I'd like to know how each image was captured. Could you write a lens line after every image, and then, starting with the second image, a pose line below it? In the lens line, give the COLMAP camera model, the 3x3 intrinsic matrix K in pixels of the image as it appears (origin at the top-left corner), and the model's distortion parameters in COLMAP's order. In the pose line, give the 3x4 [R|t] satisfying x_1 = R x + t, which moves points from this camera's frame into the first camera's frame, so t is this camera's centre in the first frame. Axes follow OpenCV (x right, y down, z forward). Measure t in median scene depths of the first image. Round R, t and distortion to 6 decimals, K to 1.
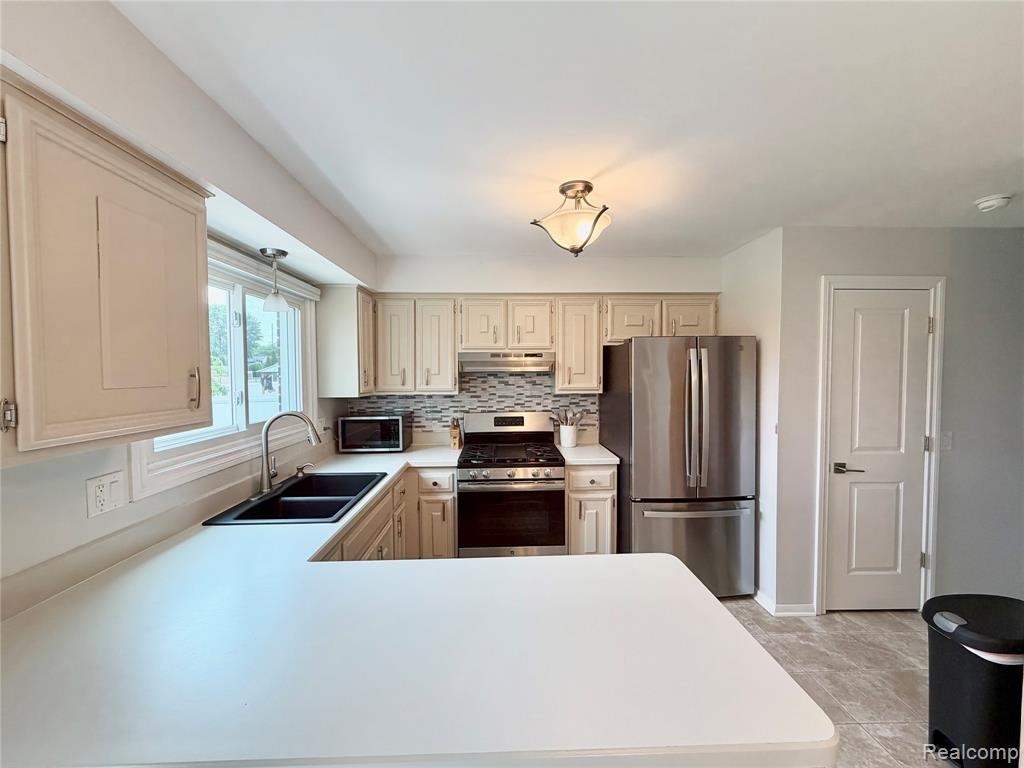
lens RADIAL K [[411.8, 0, 509.1], [0, 411.8, 385.7], [0, 0, 1]] dist [0.000907, -0.000055]
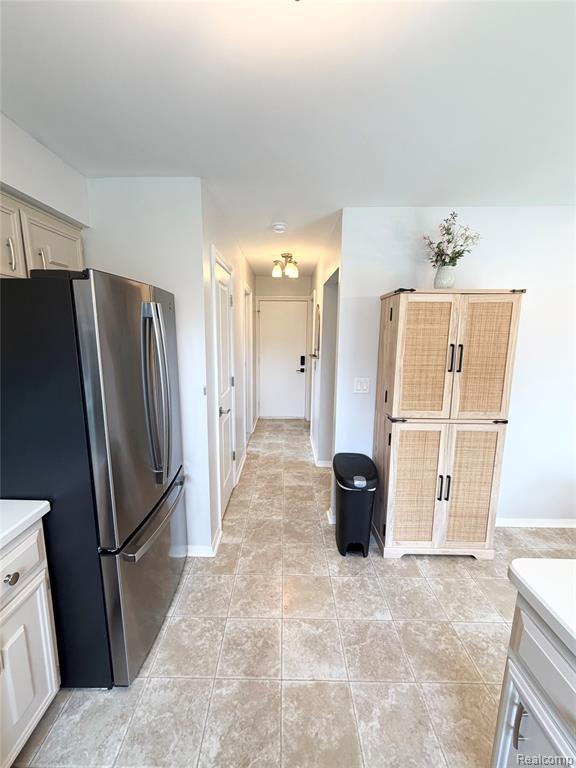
lens RADIAL K [[308.9, 0, 287.2], [0, 308.9, 383.1], [0, 0, 1]] dist [0.000907, -0.000055]
pose [[0.046065, -0.159315, 0.986152, -0.096467], [0.024369, 0.987086, 0.158328, -0.029998], [-0.998641, 0.016738, 0.049352, 0.755092]]
